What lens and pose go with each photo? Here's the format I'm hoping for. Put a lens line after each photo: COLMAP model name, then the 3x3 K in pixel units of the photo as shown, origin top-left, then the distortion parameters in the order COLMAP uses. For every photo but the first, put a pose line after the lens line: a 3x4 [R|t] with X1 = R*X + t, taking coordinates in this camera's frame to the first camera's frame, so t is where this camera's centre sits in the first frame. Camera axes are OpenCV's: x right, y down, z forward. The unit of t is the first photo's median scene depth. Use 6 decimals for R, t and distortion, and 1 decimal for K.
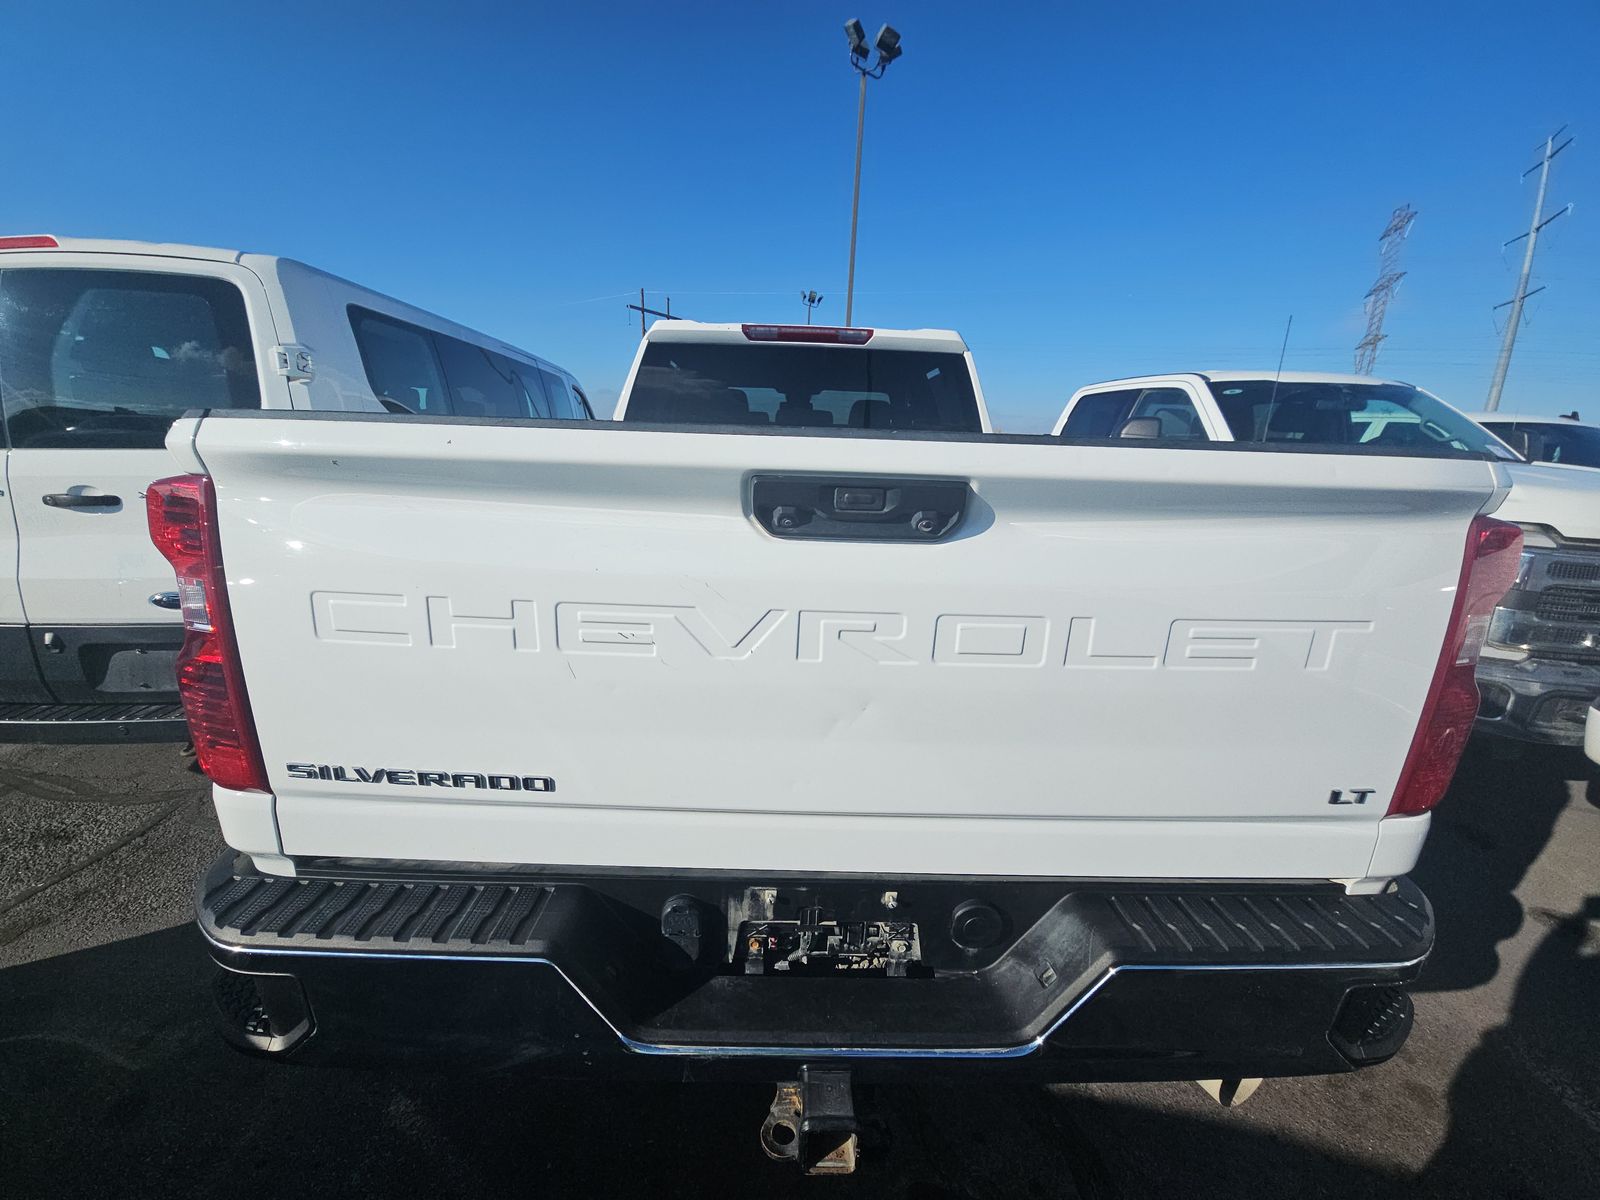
lens RADIAL K [[652.4, 0, 800.6], [0, 652.4, 602.7], [0, 0, 1]] dist [-0.001959, -0.000407]
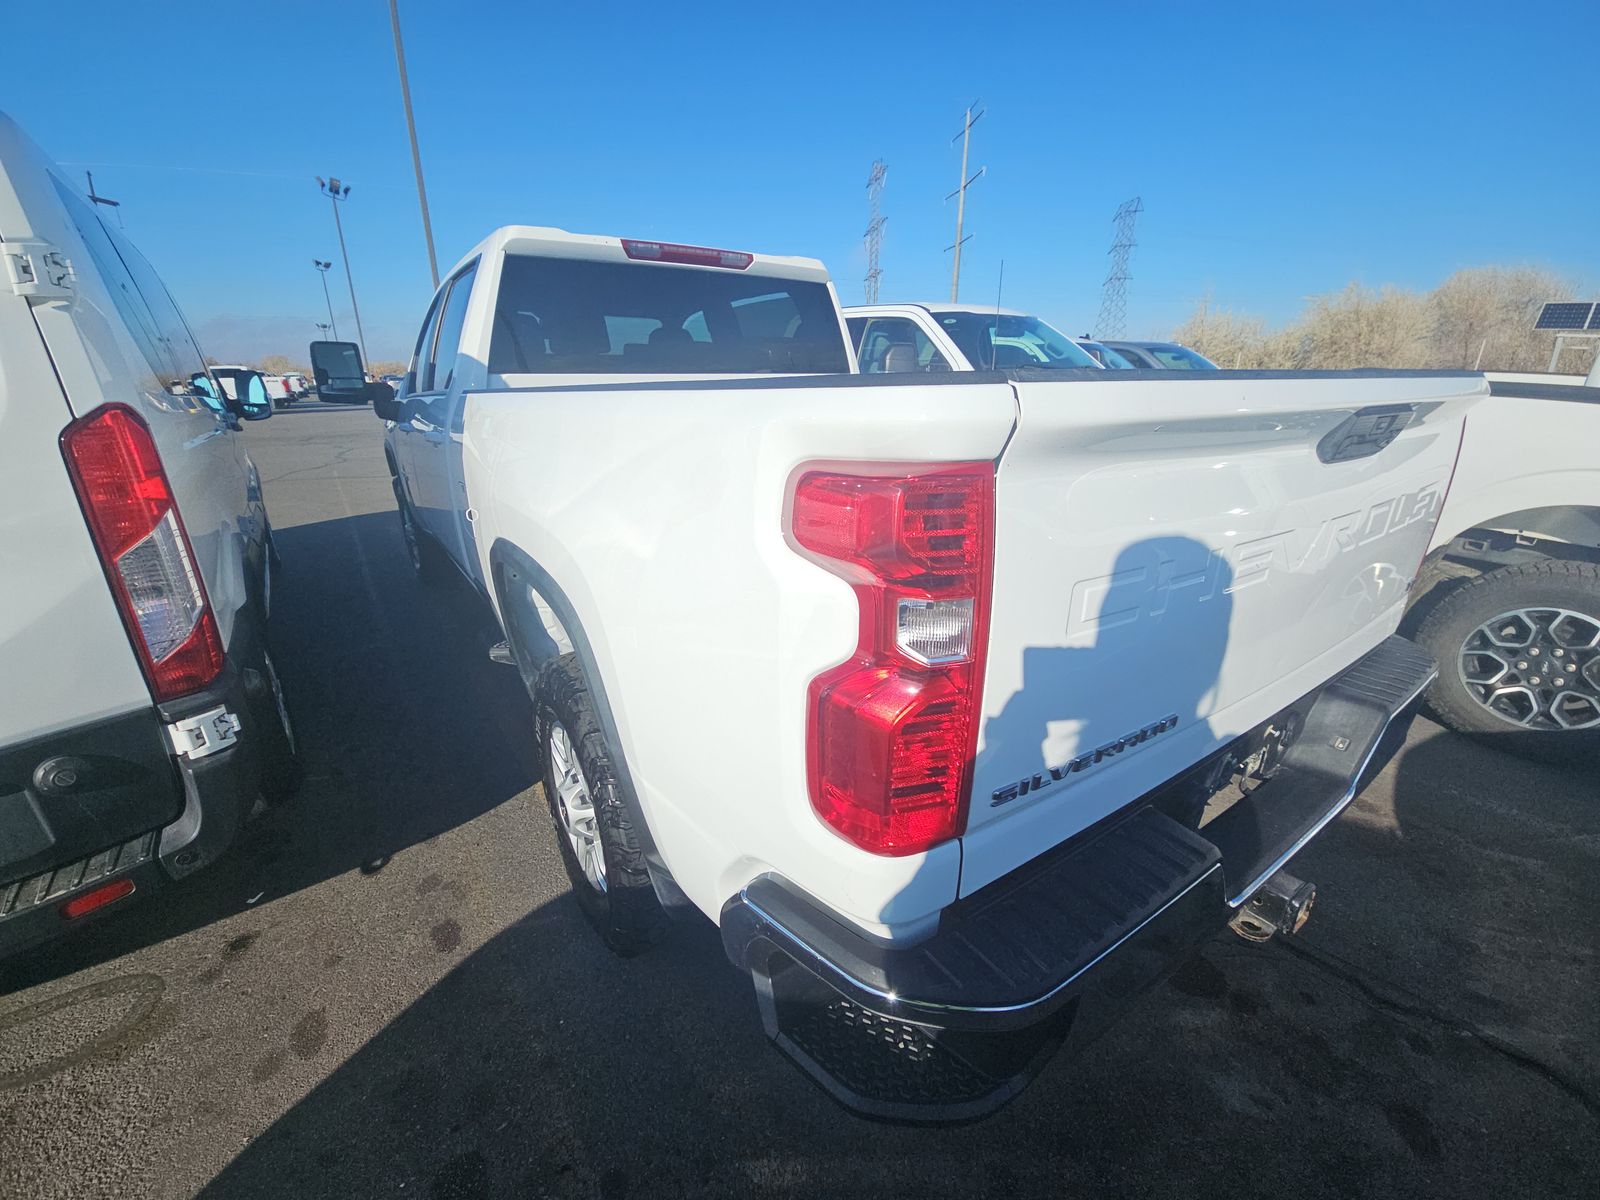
lens RADIAL K [[652.4, 0, 807.2], [0, 652.4, 601.8], [0, 0, 1]] dist [-0.001959, -0.000407]
pose [[0.839534, -0.208969, 0.501512, -0.395647], [0.155762, 0.976900, 0.146306, -0.056306], [-0.520501, -0.044712, 0.852690, 0.140797]]
